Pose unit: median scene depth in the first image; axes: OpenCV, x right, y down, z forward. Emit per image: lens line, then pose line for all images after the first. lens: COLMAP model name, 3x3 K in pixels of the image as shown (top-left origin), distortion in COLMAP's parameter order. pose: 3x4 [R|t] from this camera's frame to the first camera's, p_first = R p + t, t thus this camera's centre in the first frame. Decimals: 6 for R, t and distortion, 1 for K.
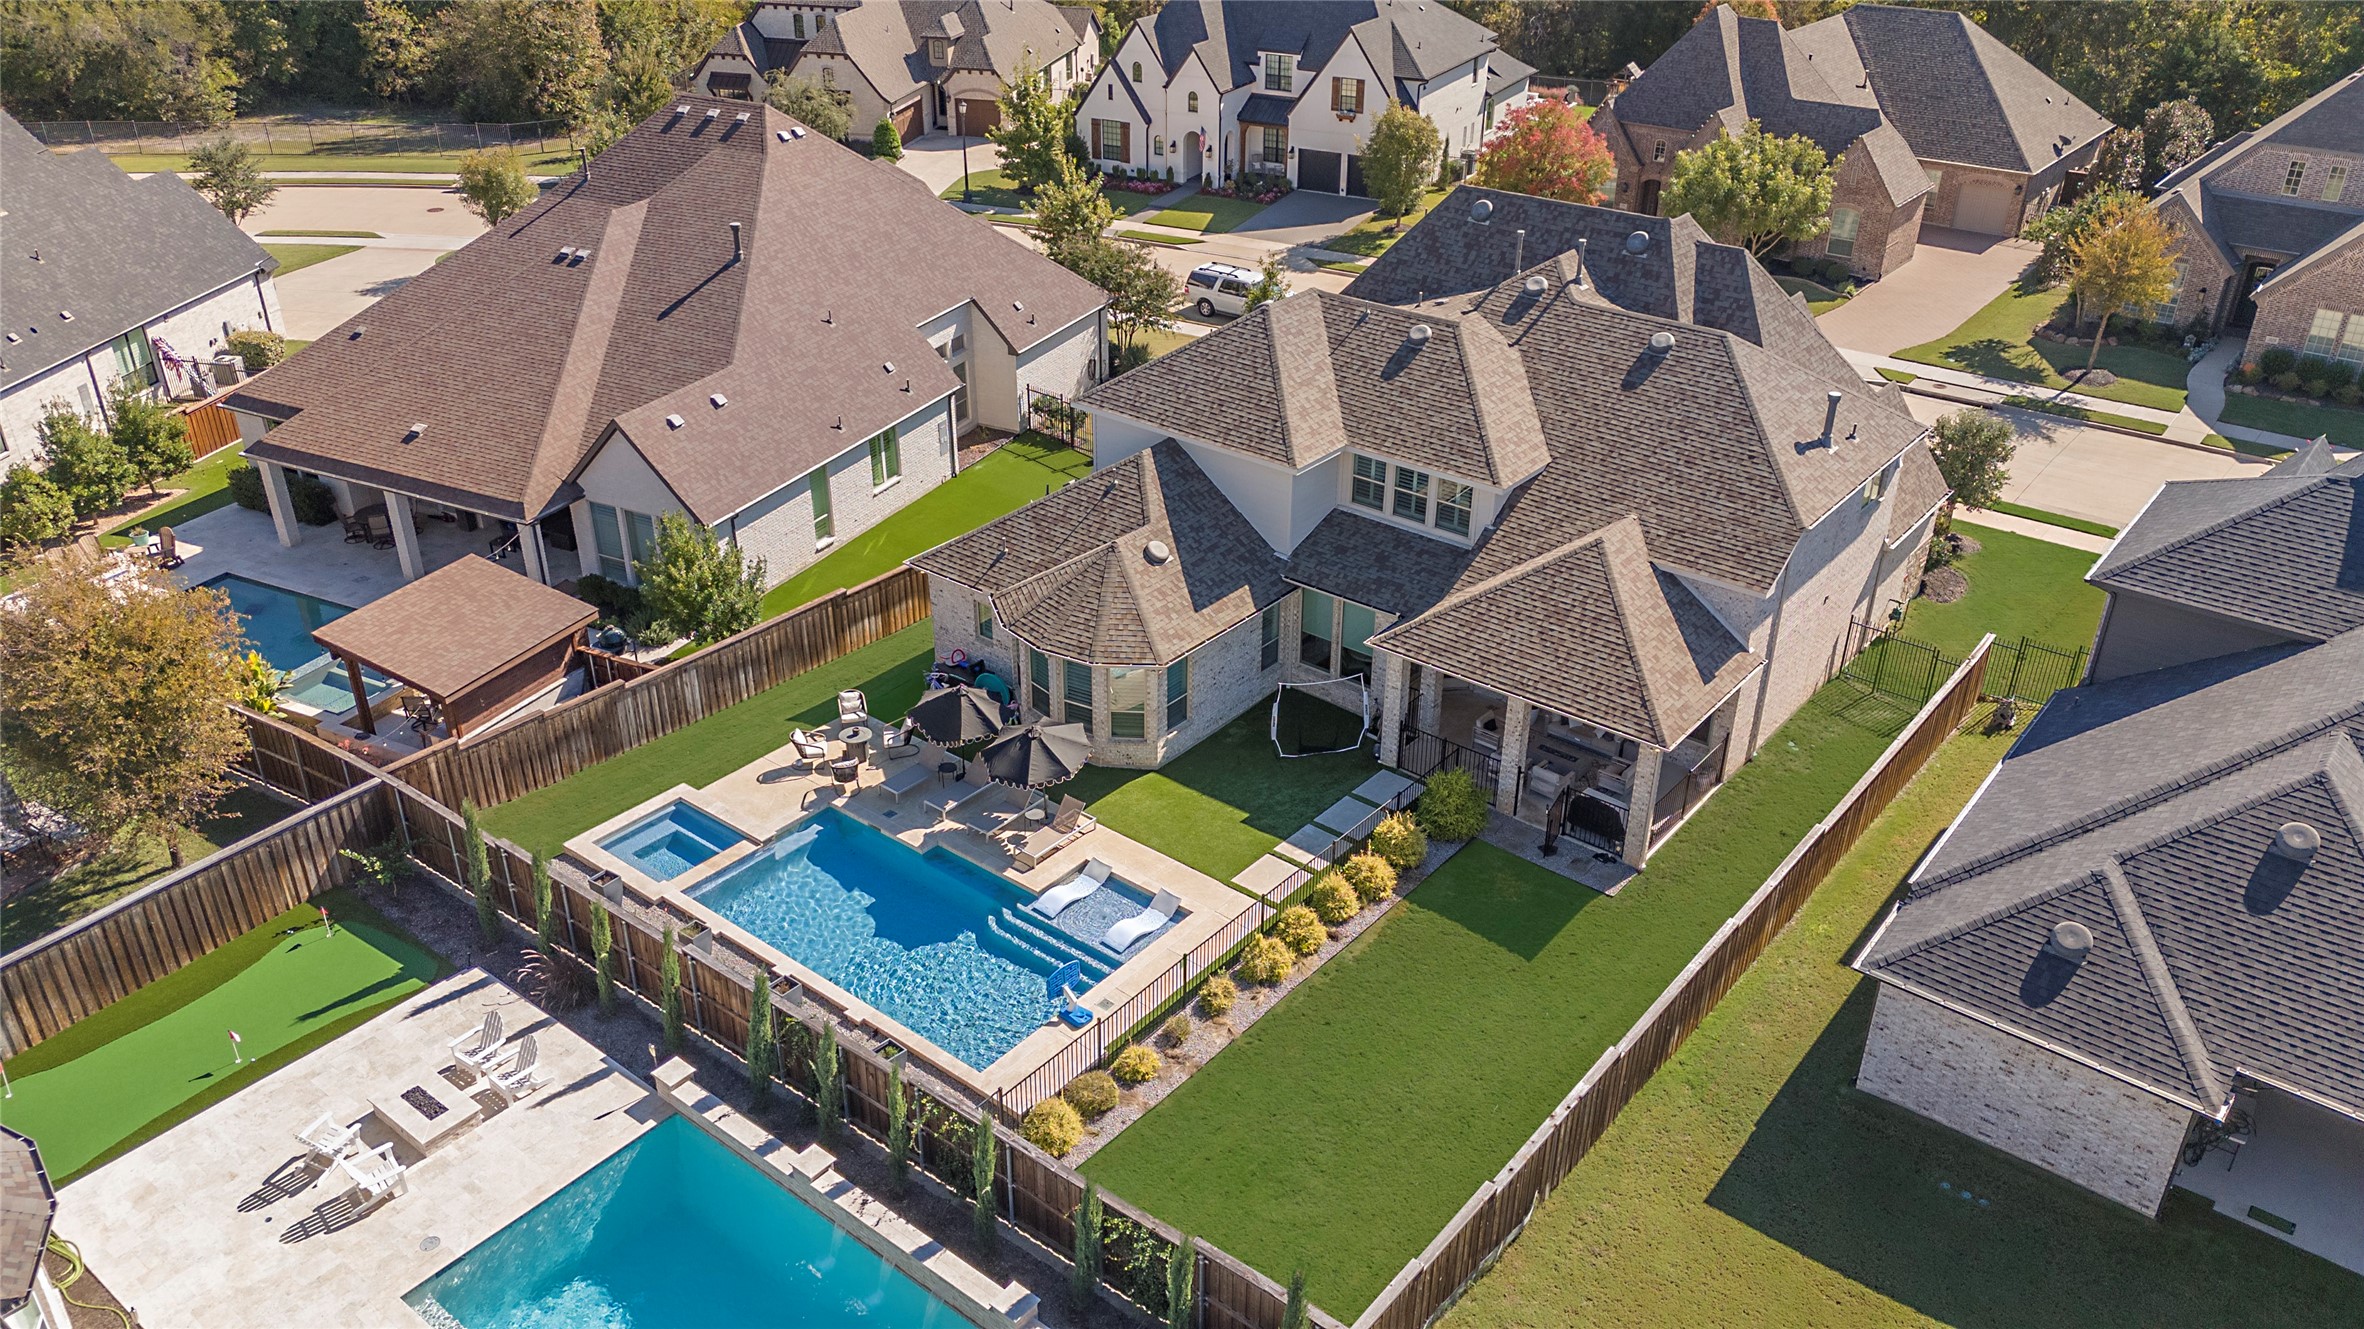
lens RADIAL K [[1708.8, 0, 1189.5], [0, 1708.8, 677.4], [0, 0, 1]] dist [0.064019, -0.047232]
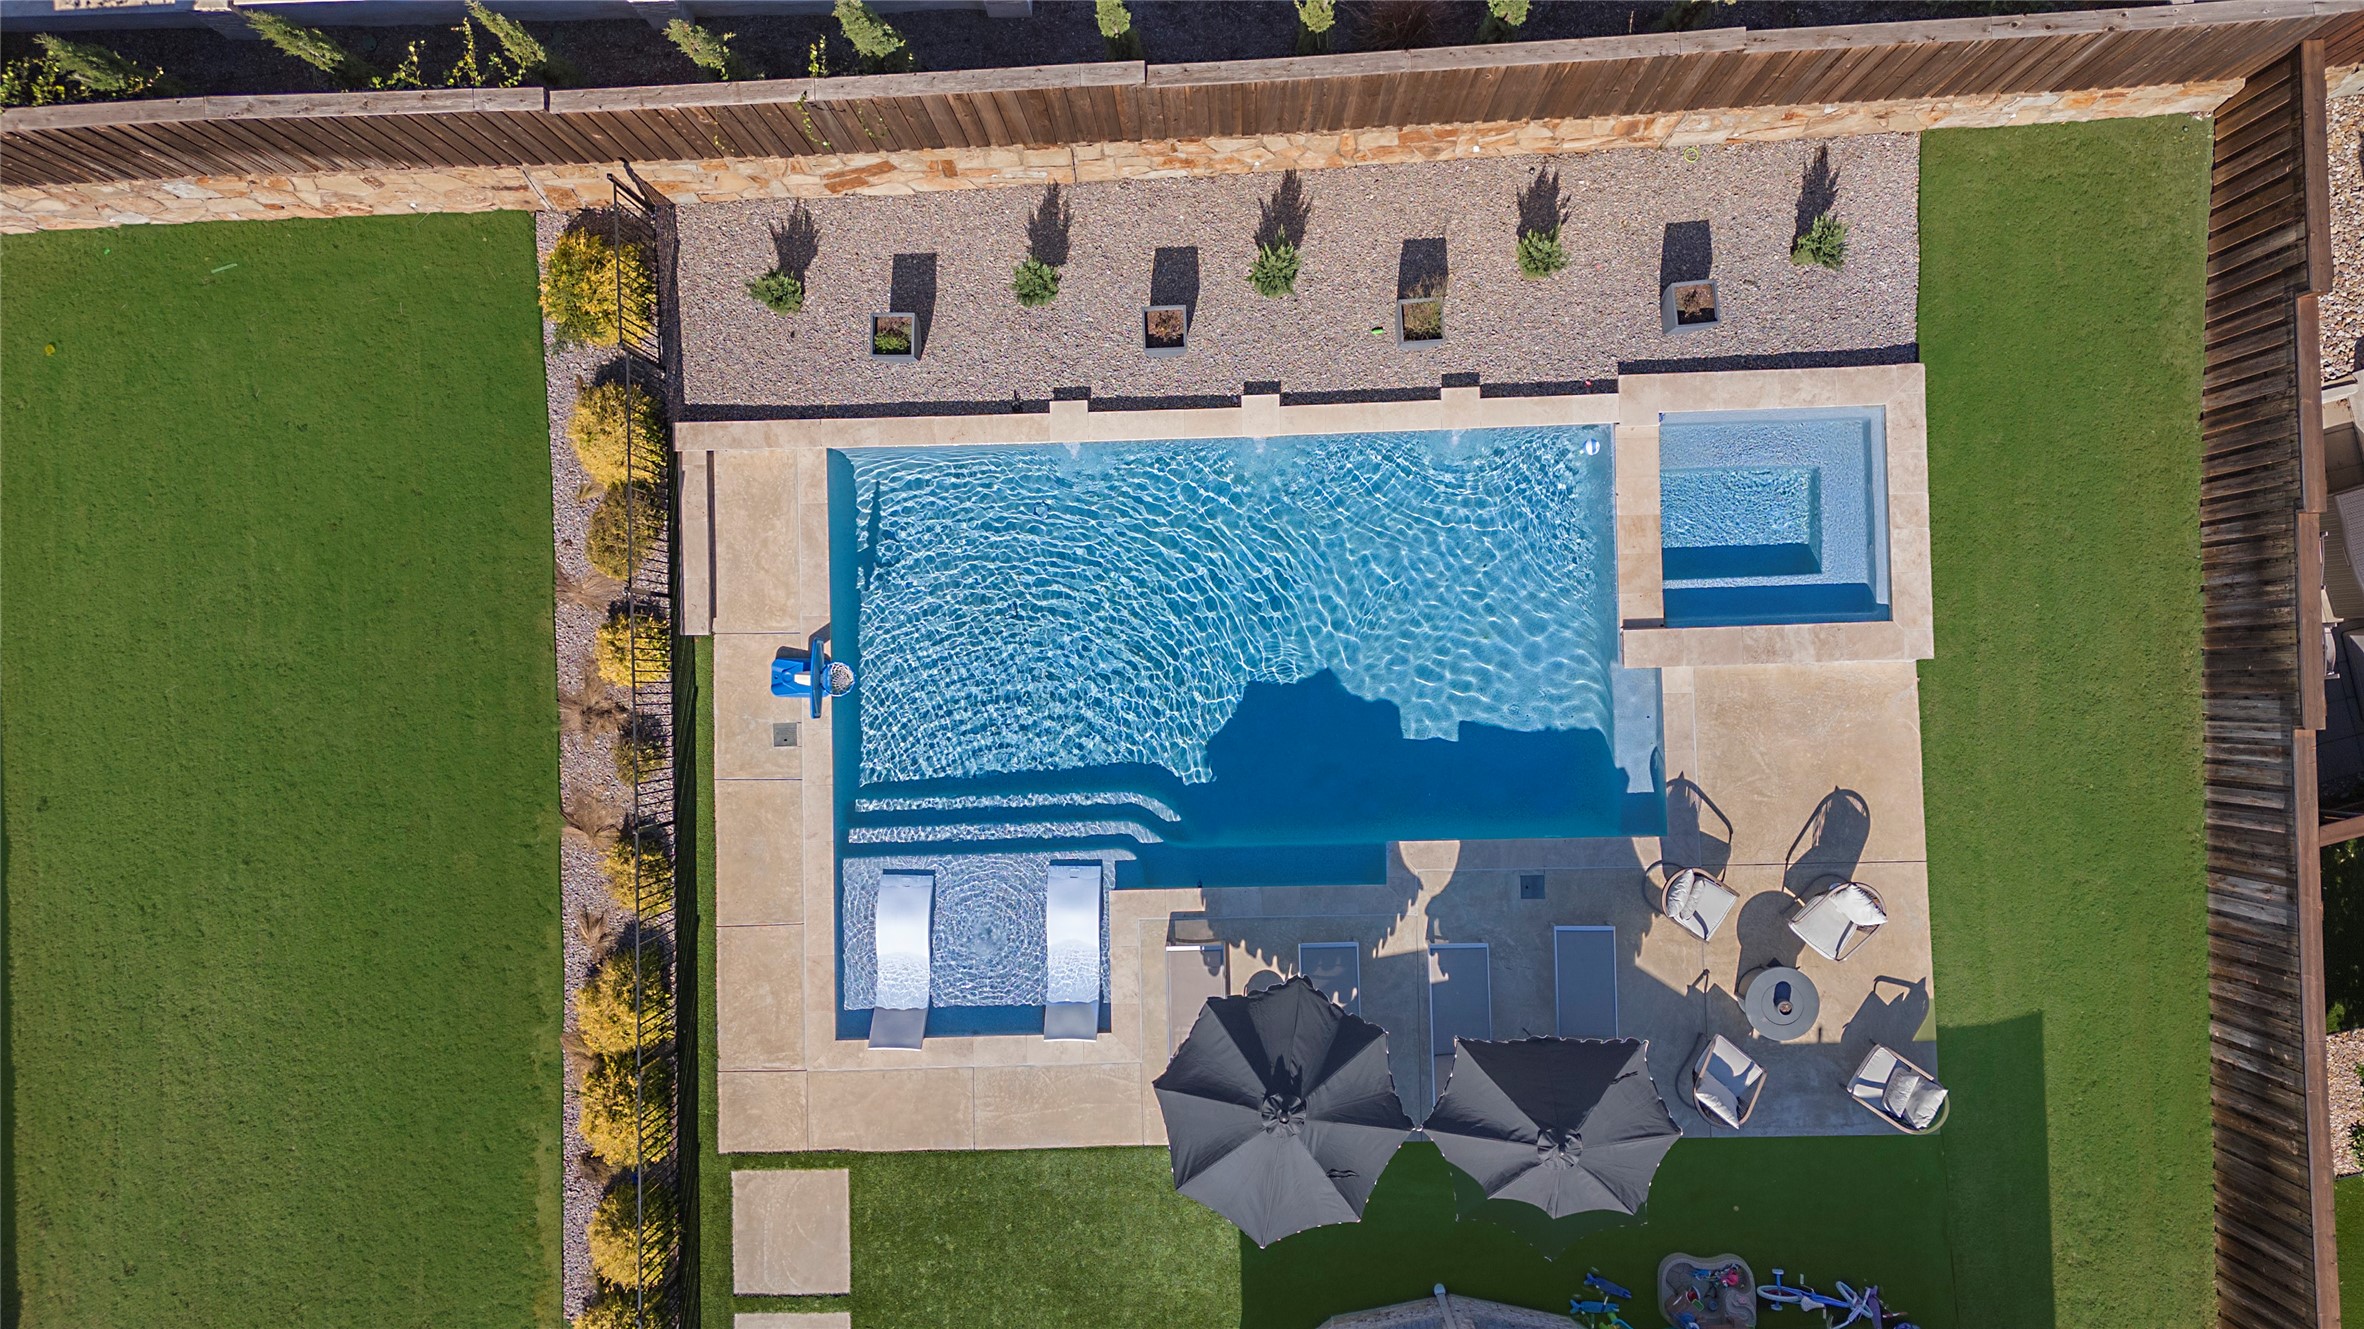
lens RADIAL K [[1708.8, 0, 1186.1], [0, 1708.8, 651.3], [0, 0, 1]] dist [0.064019, -0.047232]
pose [[-0.763218, 0.646113, -0.005940, -0.127511], [-0.300397, -0.346674, 0.888582, -0.269176], [0.572066, 0.679967, 0.458679, 0.615862]]
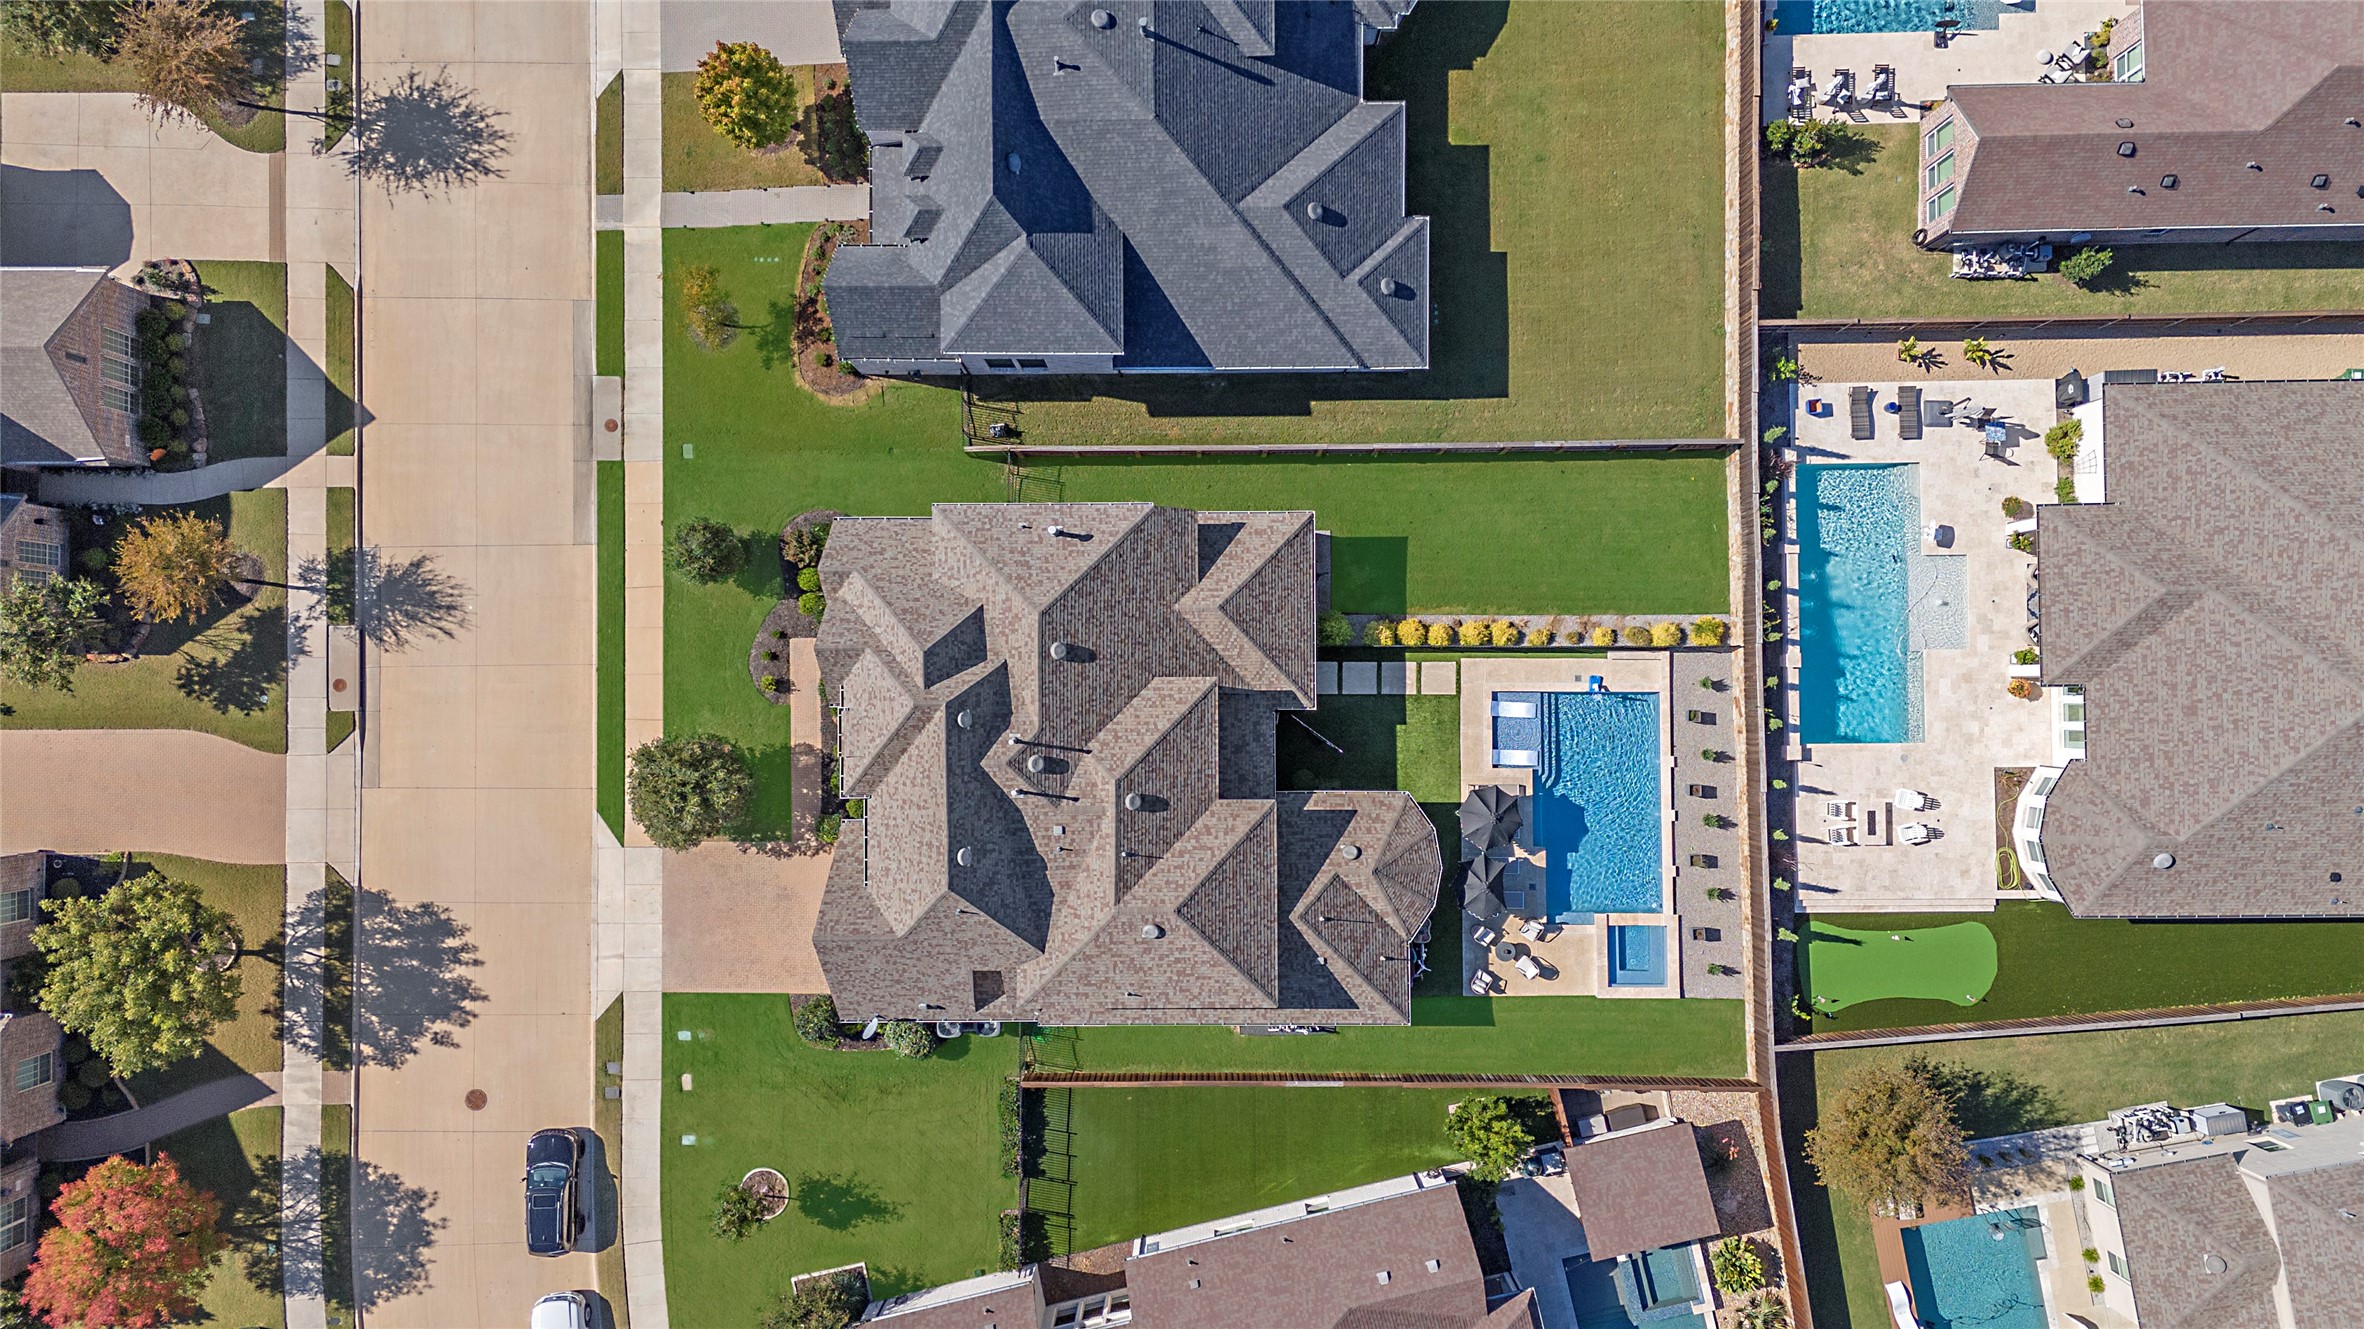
lens RADIAL K [[1708.8, 0, 1171.8], [0, 1708.8, 670.2], [0, 0, 1]] dist [0.064019, -0.047232]
pose [[-0.630179, -0.776238, 0.018122, 0.173645], [0.393067, -0.298804, 0.869606, -1.357700], [-0.669607, 0.555131, 0.493414, 0.246012]]
